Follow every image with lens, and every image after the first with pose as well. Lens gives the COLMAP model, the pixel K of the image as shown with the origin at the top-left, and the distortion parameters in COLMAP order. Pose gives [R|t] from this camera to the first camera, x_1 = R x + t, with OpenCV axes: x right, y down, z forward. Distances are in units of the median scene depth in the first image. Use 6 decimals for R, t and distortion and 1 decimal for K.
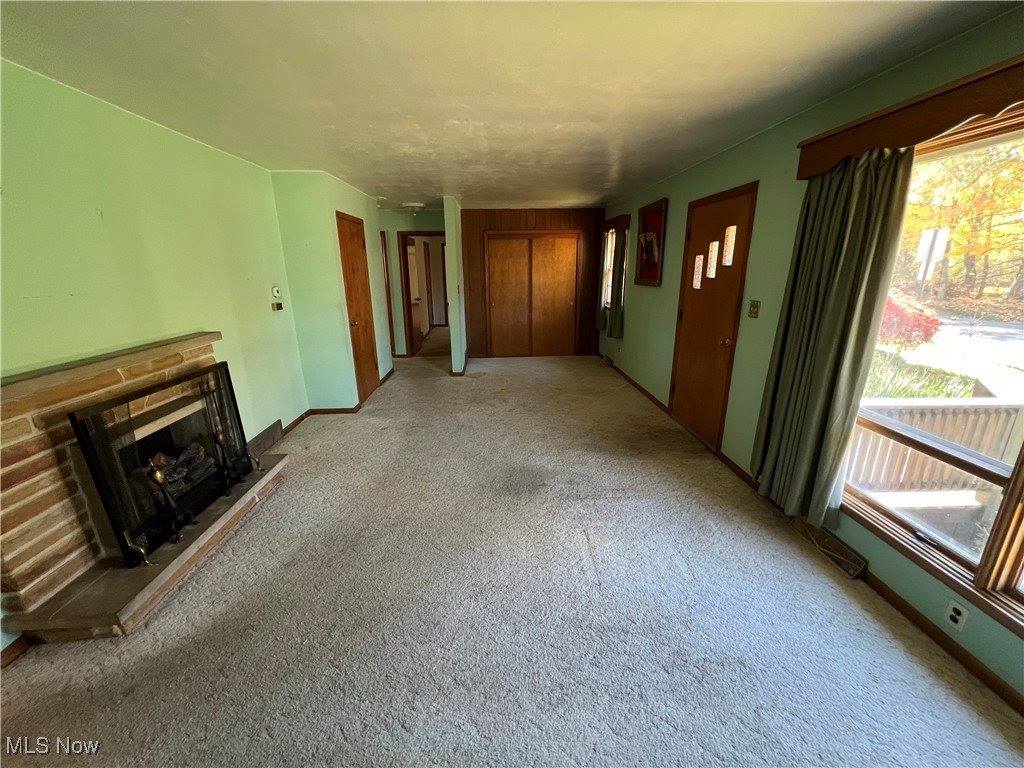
lens RADIAL K [[406.9, 0, 512.0], [0, 406.9, 384.0], [0, 0, 1]] dist [0.000229, 0.000013]
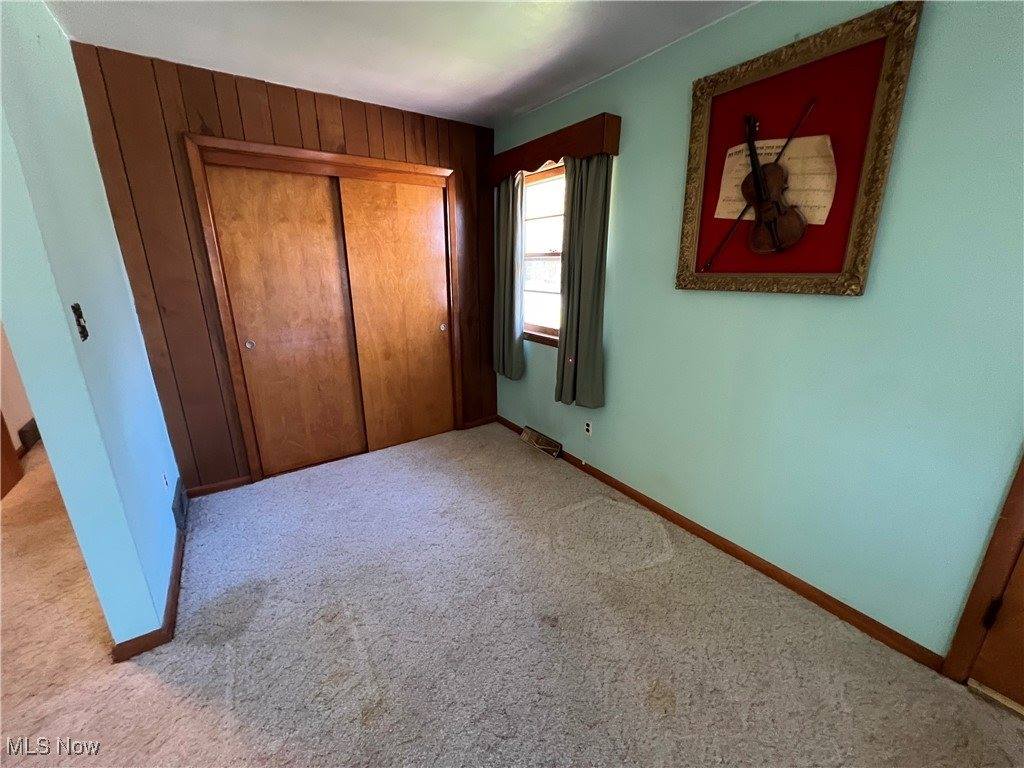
lens RADIAL K [[408.2, 0, 512.0], [0, 408.2, 384.0], [0, 0, 1]] dist [-0.001195, -0.000114]
pose [[0.846903, -0.138020, 0.513522, -0.040428], [0.139238, 0.989592, 0.036342, -0.146641], [-0.513194, 0.040724, 0.857306, 0.577312]]
